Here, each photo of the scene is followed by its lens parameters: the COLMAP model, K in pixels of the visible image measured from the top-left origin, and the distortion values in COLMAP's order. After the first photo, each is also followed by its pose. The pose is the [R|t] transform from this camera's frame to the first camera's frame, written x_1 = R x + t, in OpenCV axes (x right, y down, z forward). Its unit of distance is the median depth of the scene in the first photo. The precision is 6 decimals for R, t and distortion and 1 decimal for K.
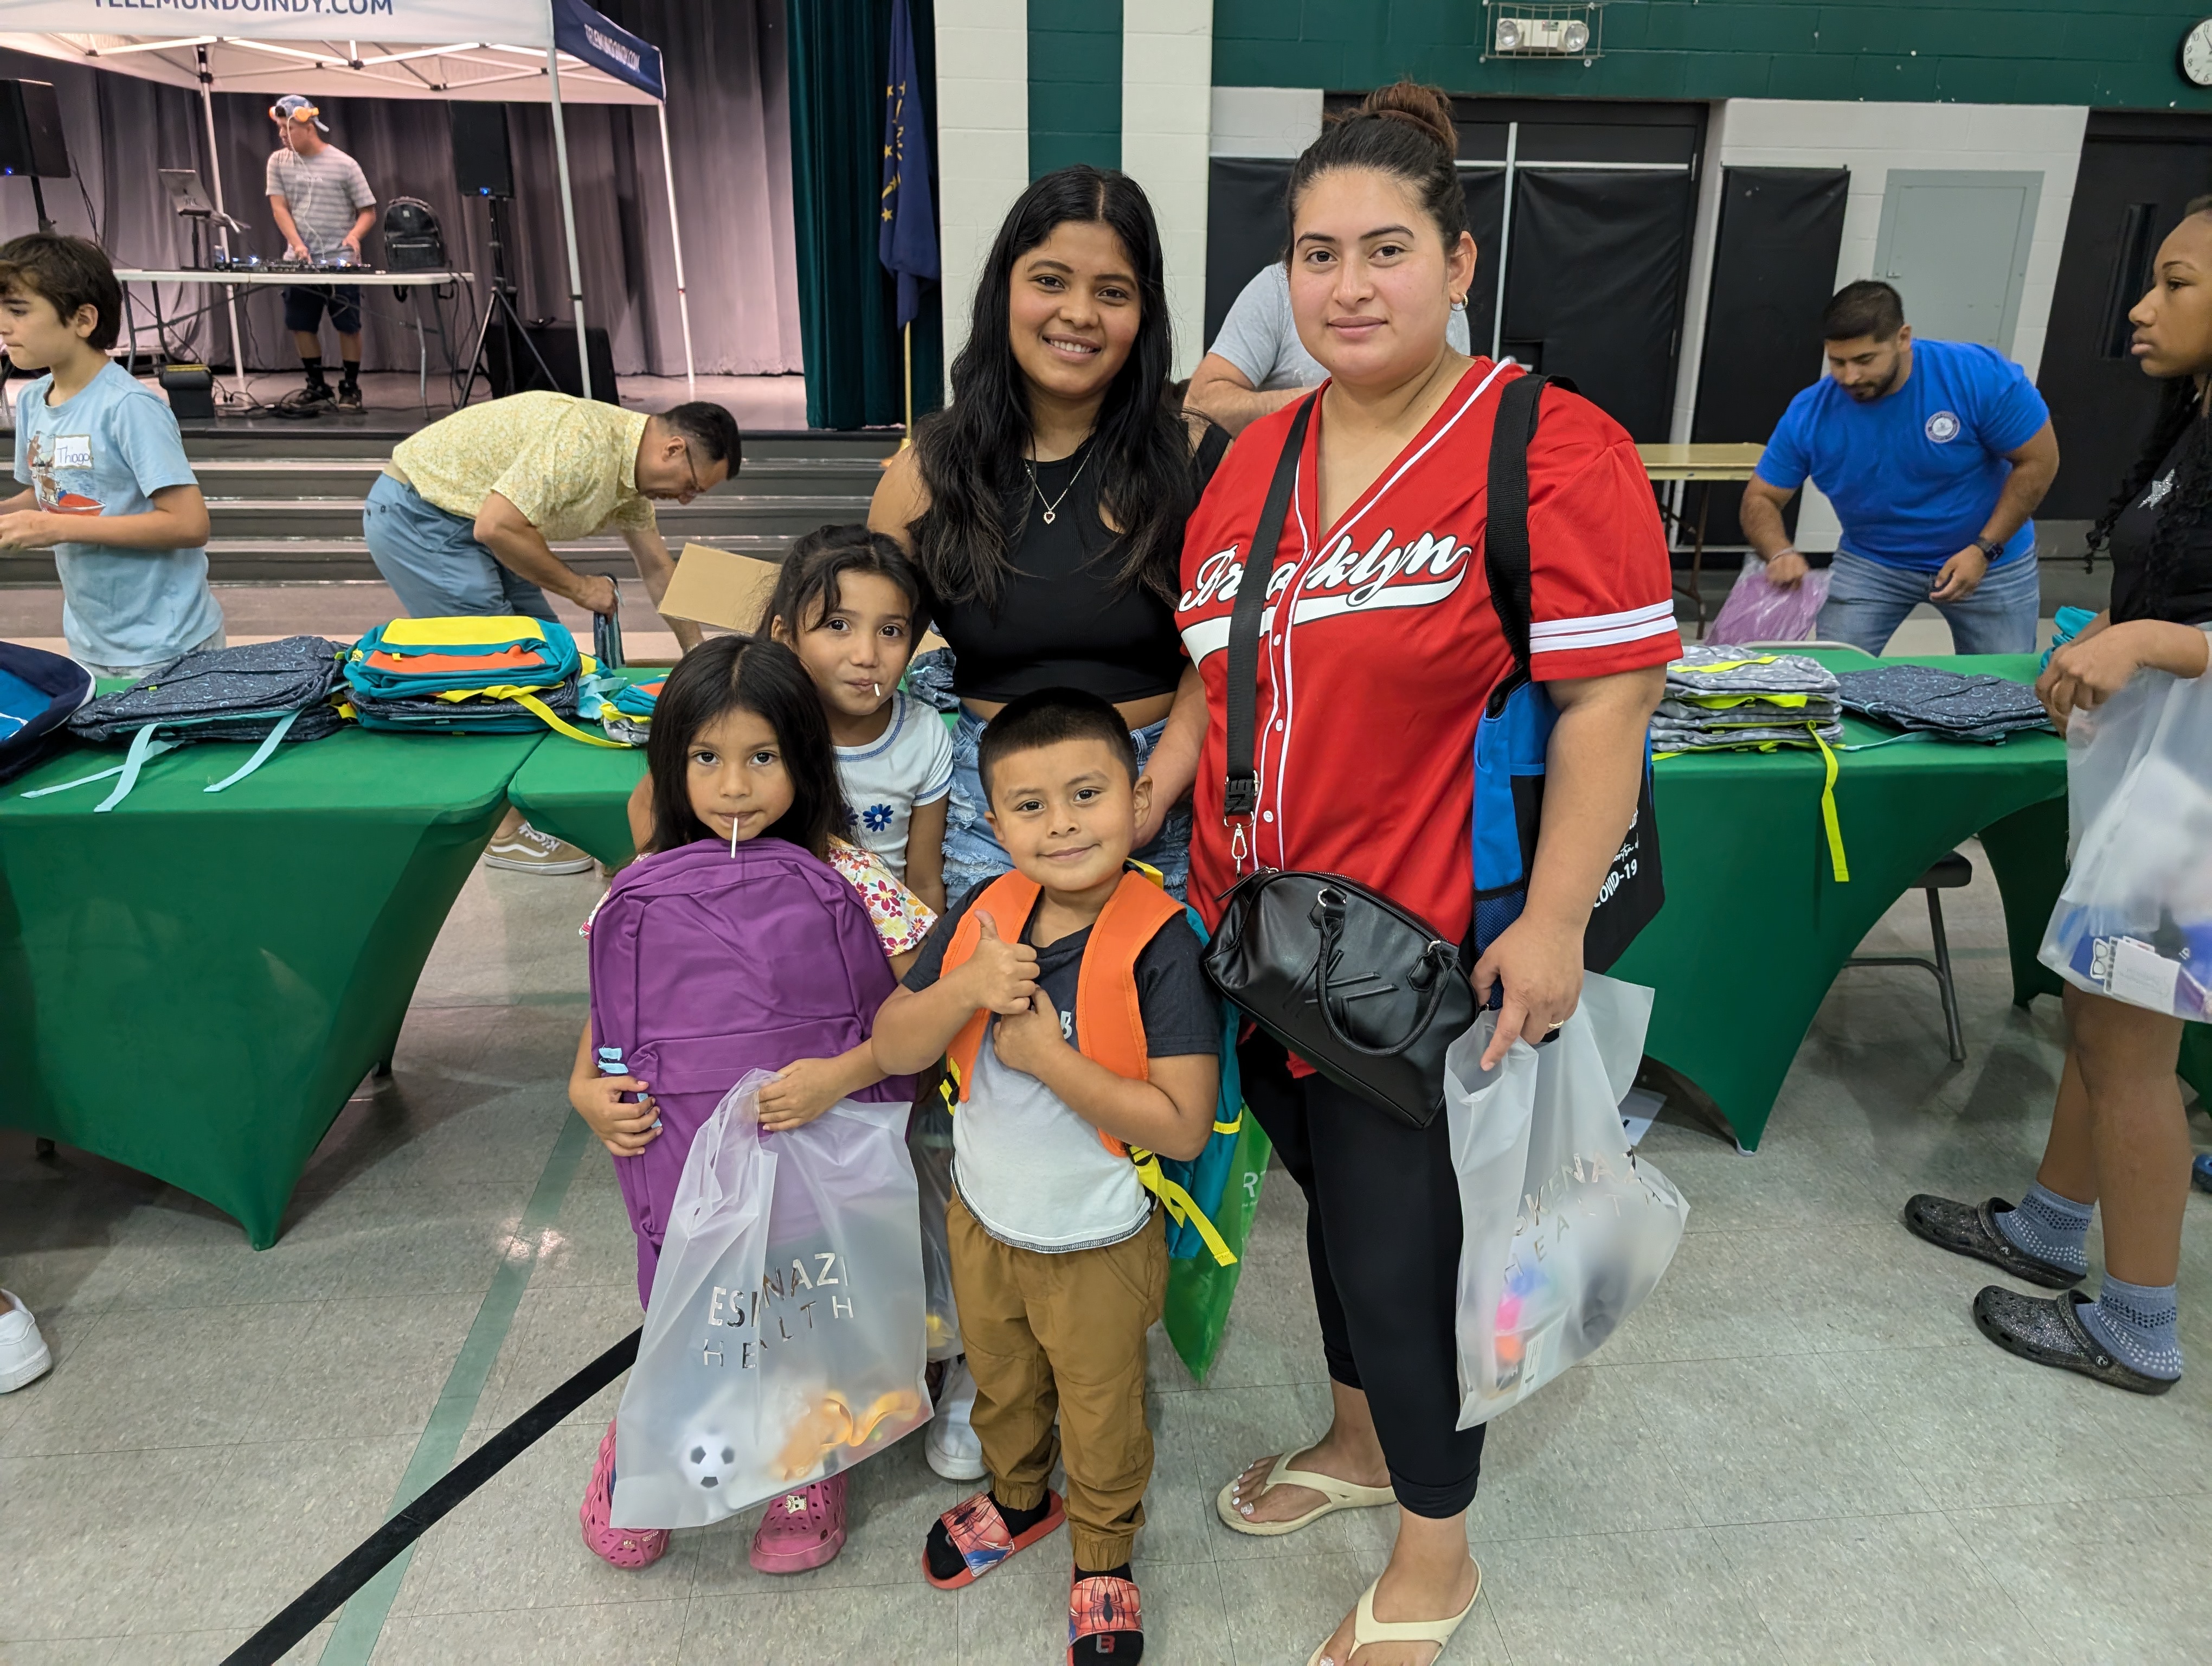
lens RADIAL K [[1512.6, 0, 1119.0], [0, 1512.6, 795.0], [0, 0, 1]] dist [0.033357, -0.035783]
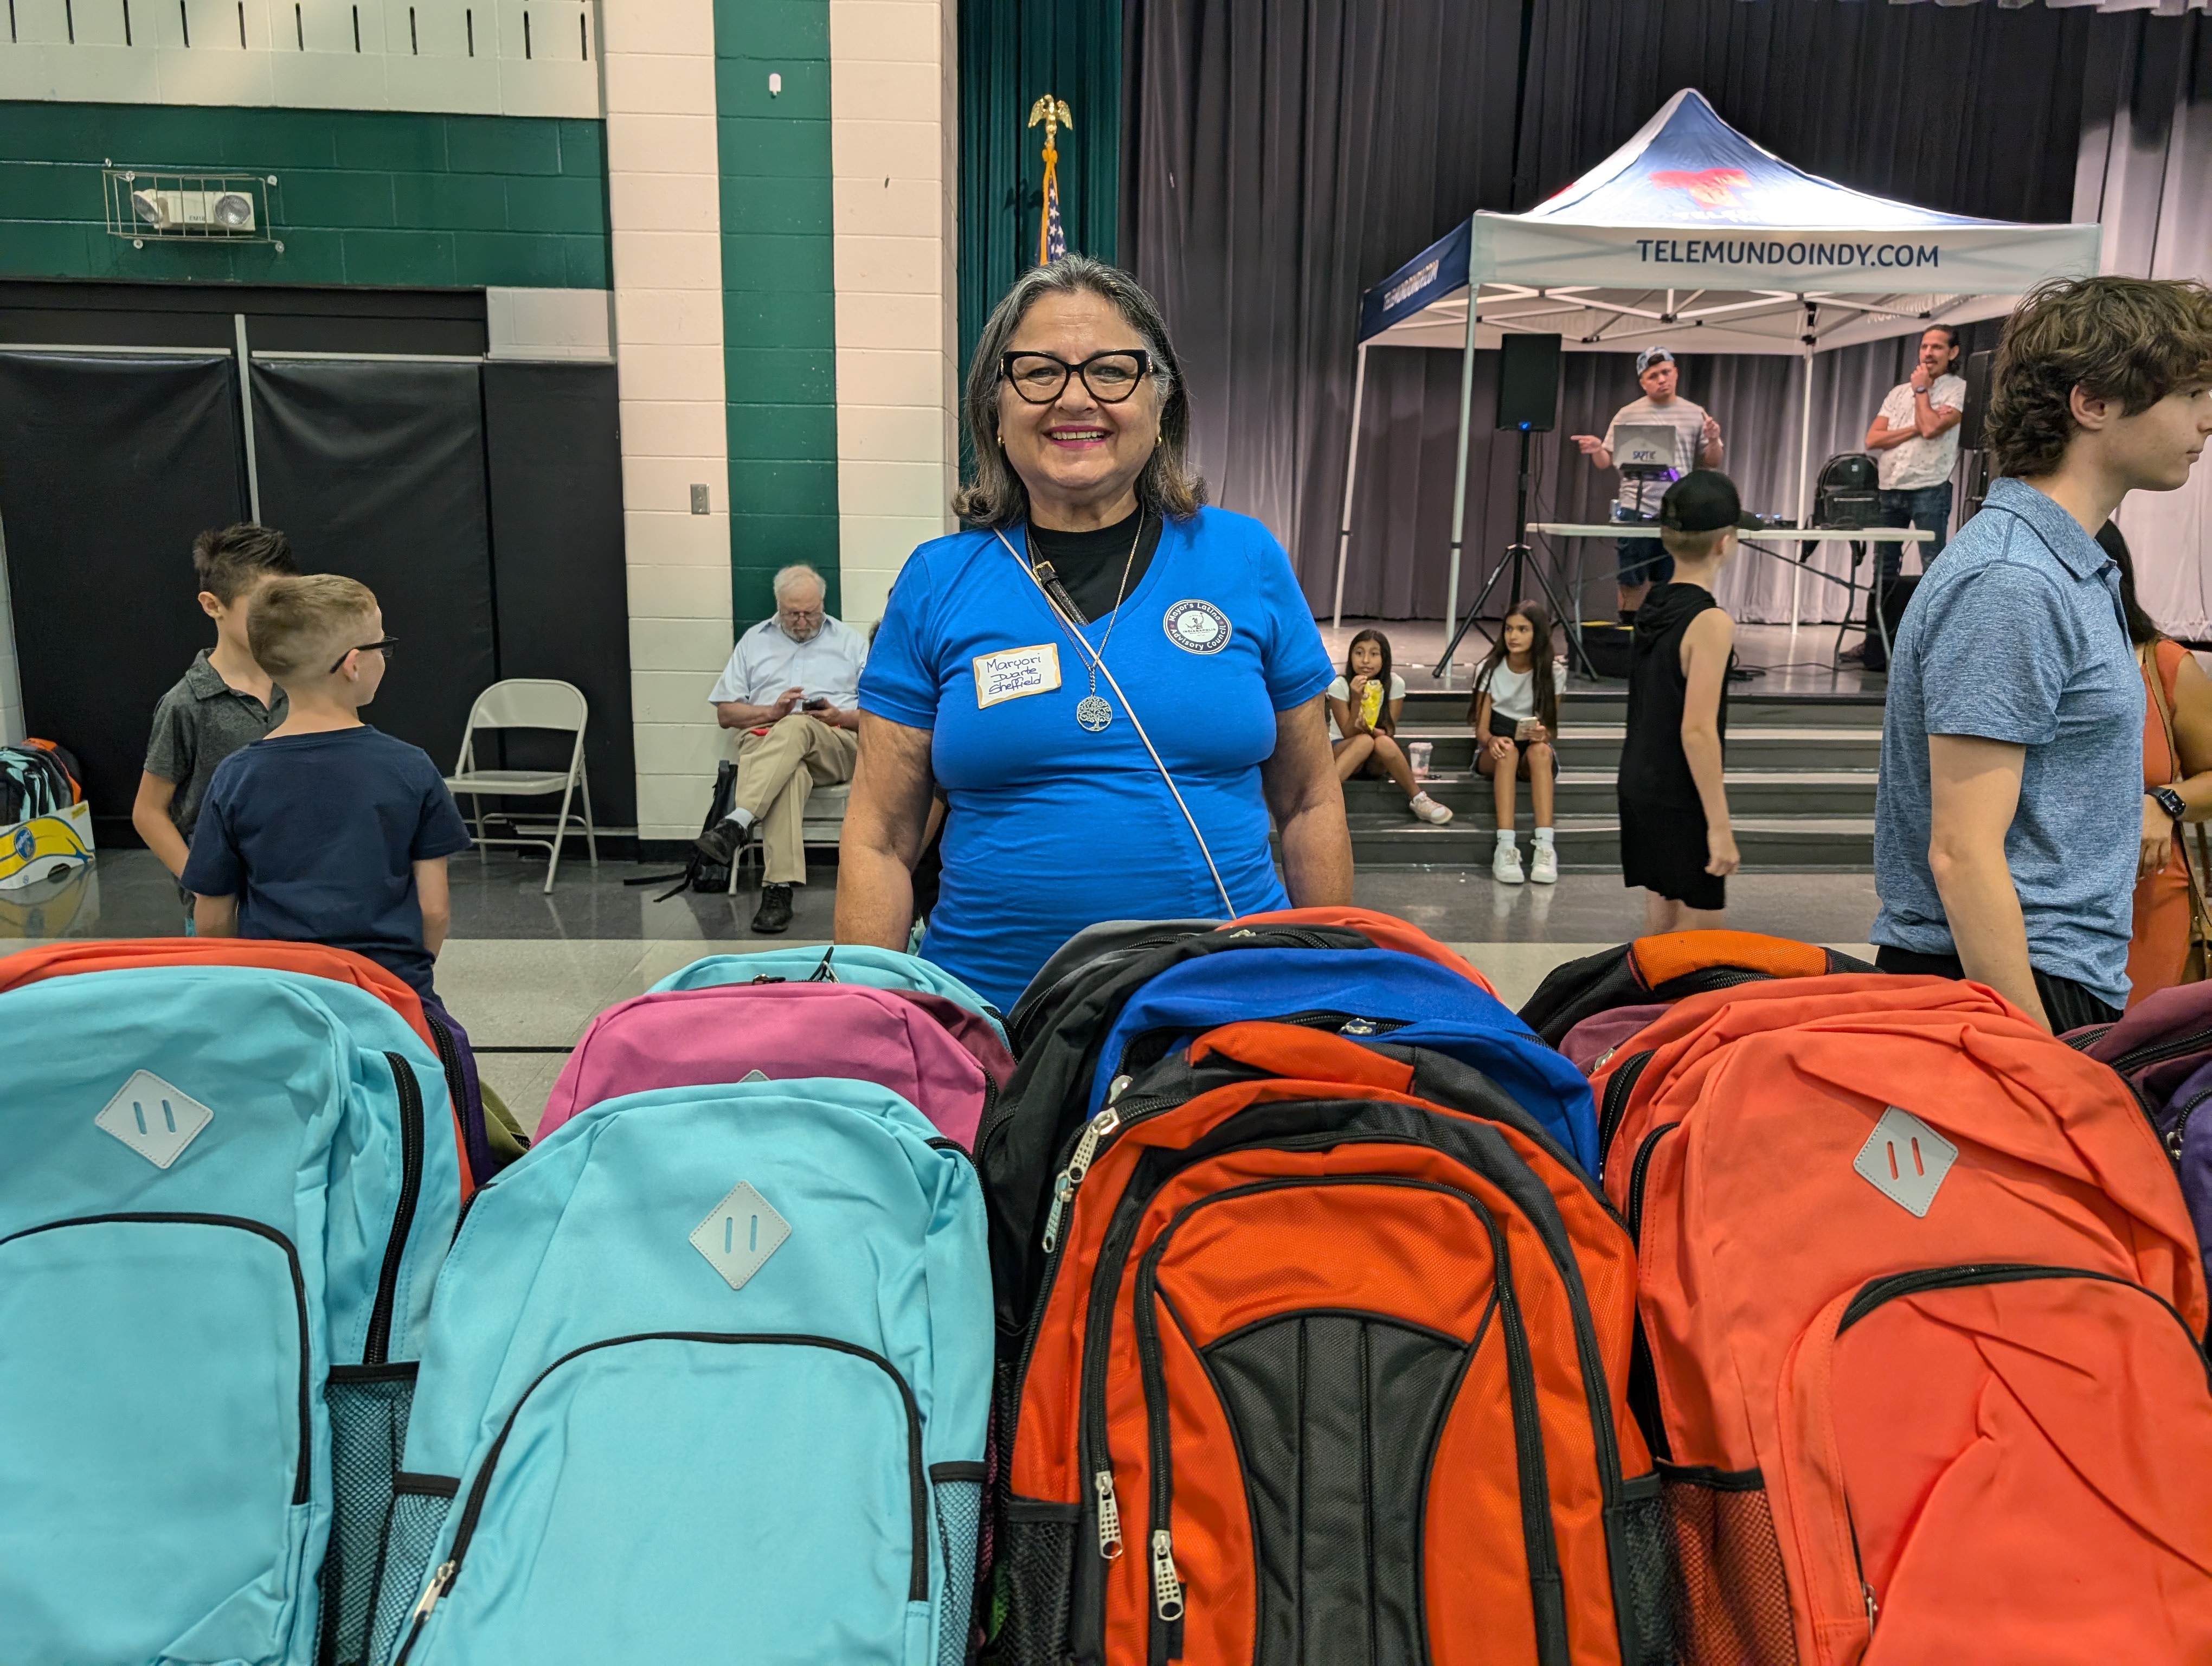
lens RADIAL K [[1558.5, 0, 1114.5], [0, 1558.5, 821.4], [0, 0, 1]] dist [0.005286, 0.003064]
pose [[0.998603, 0.008492, -0.052158, -0.849300], [-0.015358, 0.991038, -0.132691, -0.027004], [0.050564, 0.133307, 0.989784, 0.046049]]
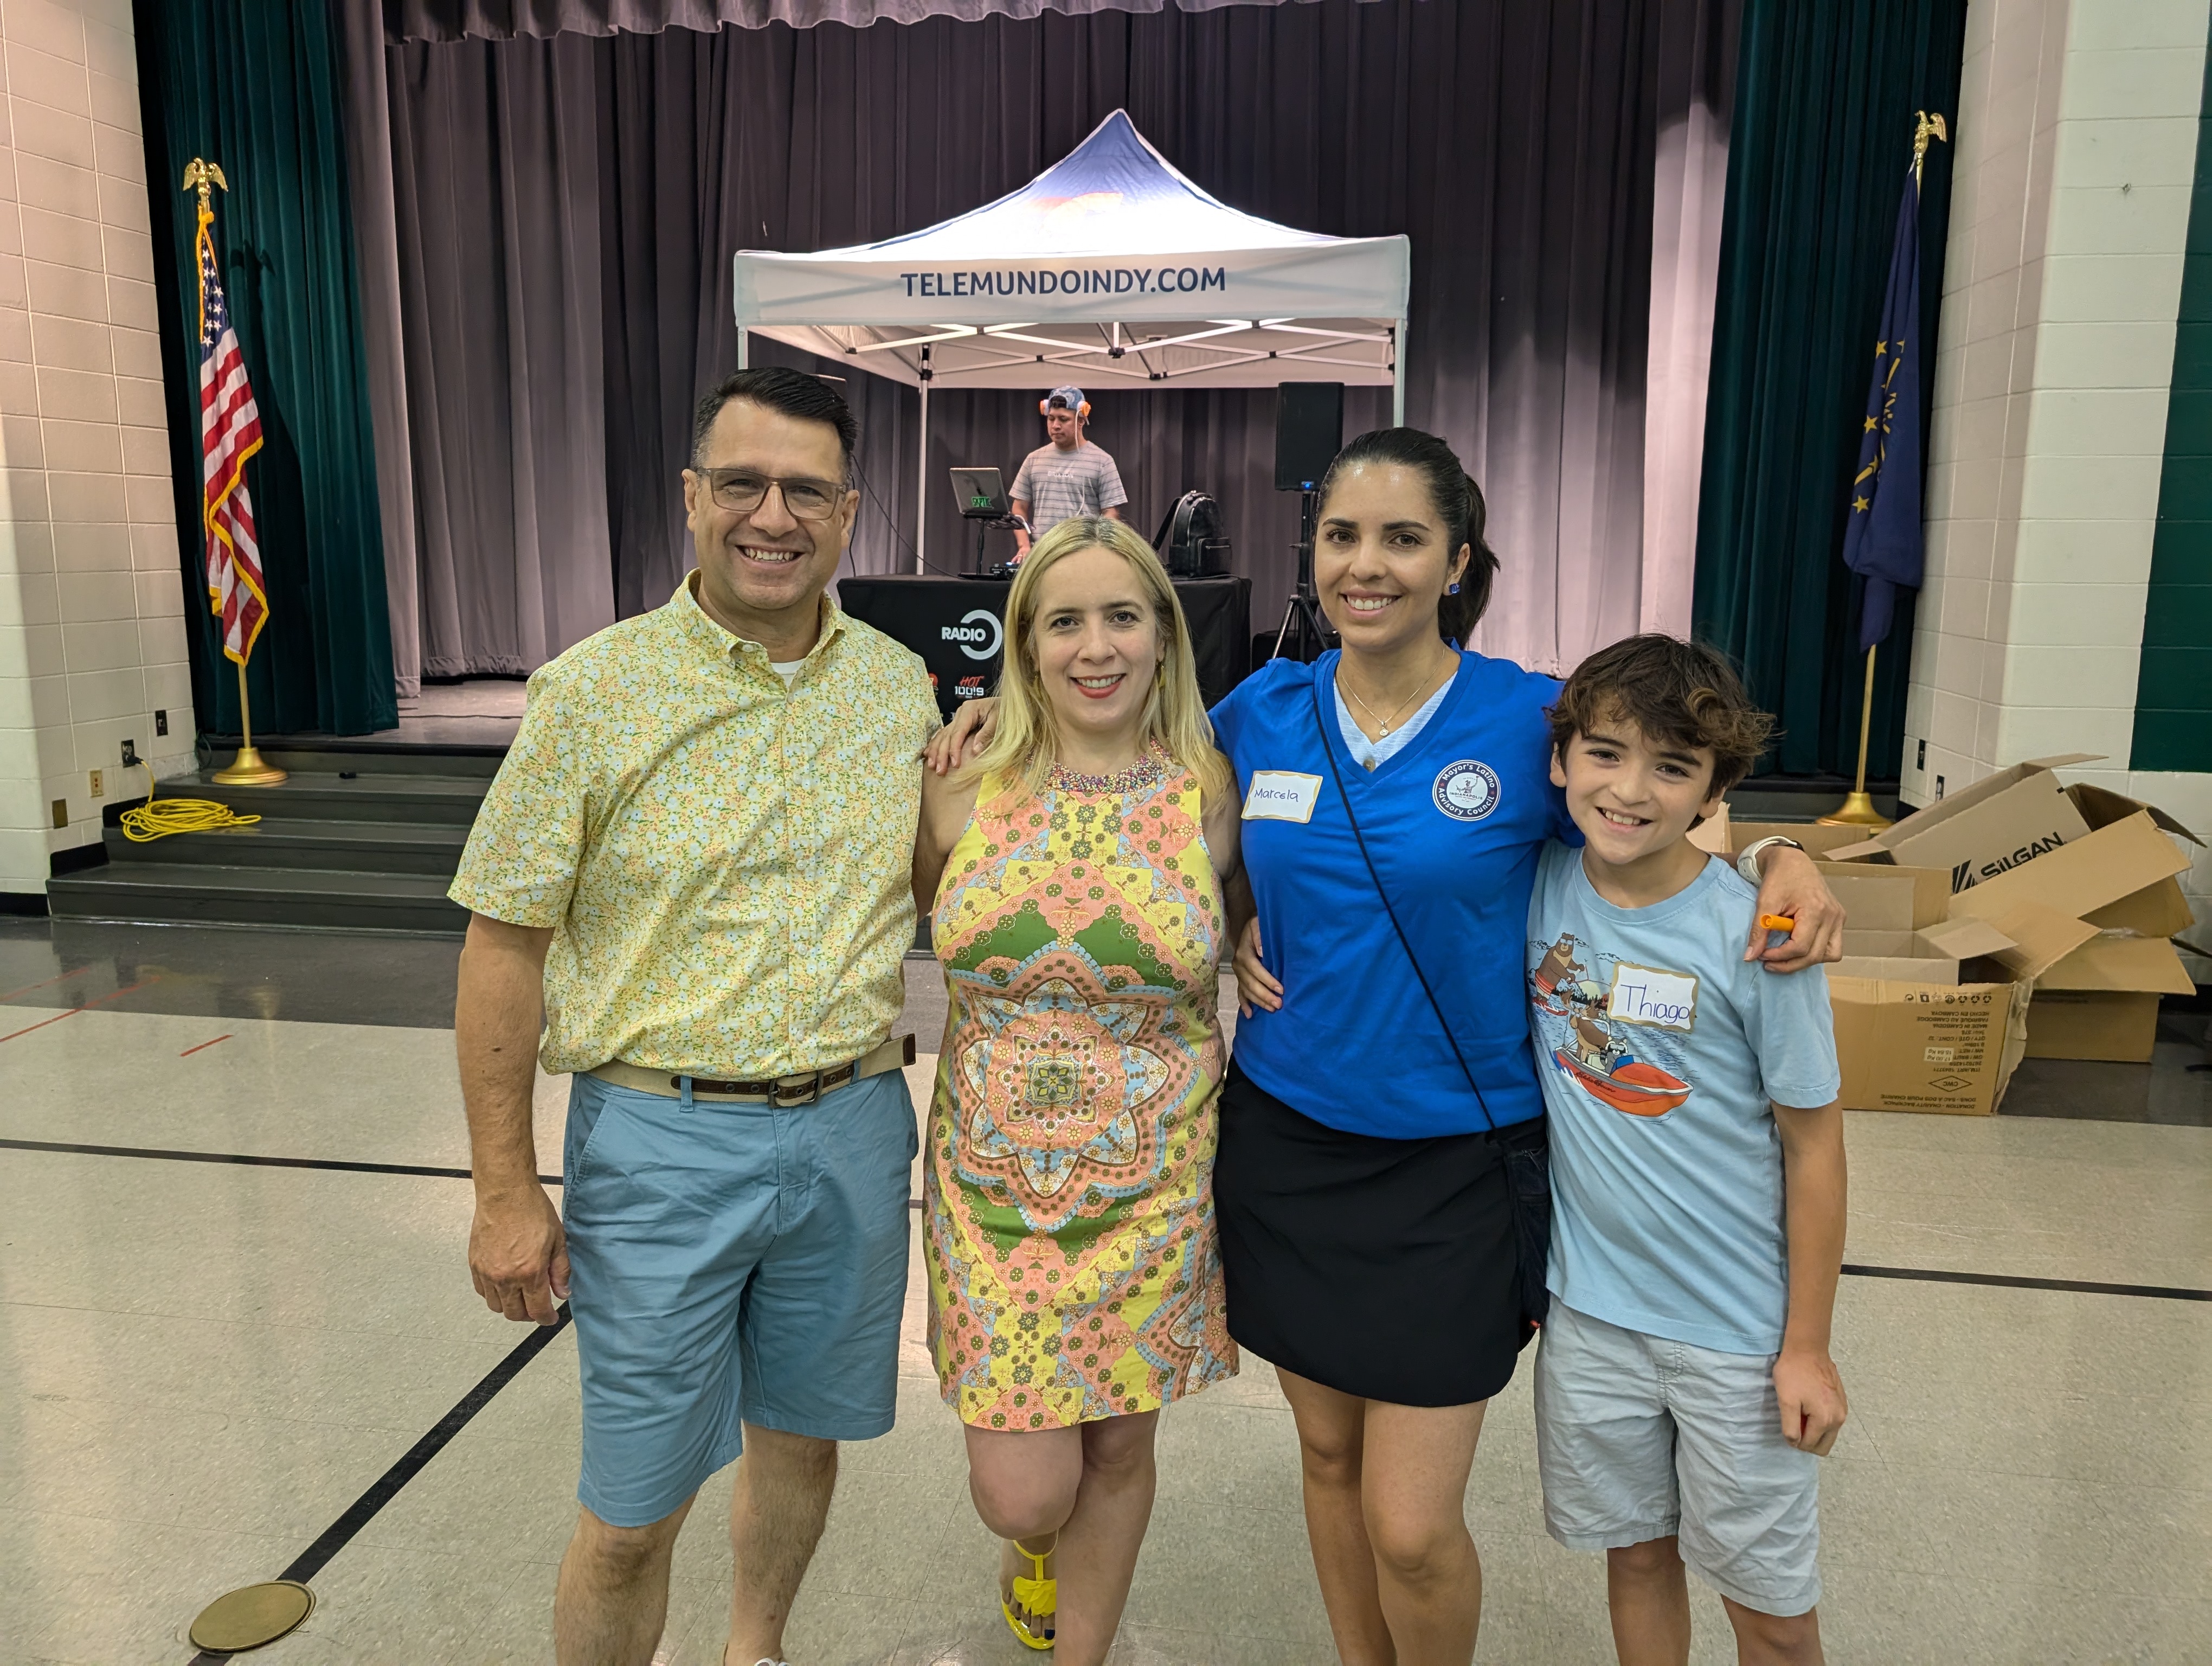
lens RADIAL K [[1548.5, 0, 1118.9], [0, 1548.5, 805.1], [0, 0, 1]] dist [0.003739, 0.001217]
pose [[0.966938, 0.034959, -0.252603, -0.275888], [-0.076038, 0.985024, -0.154743, -0.079873], [0.243411, 0.168834, 0.955116, 0.183576]]
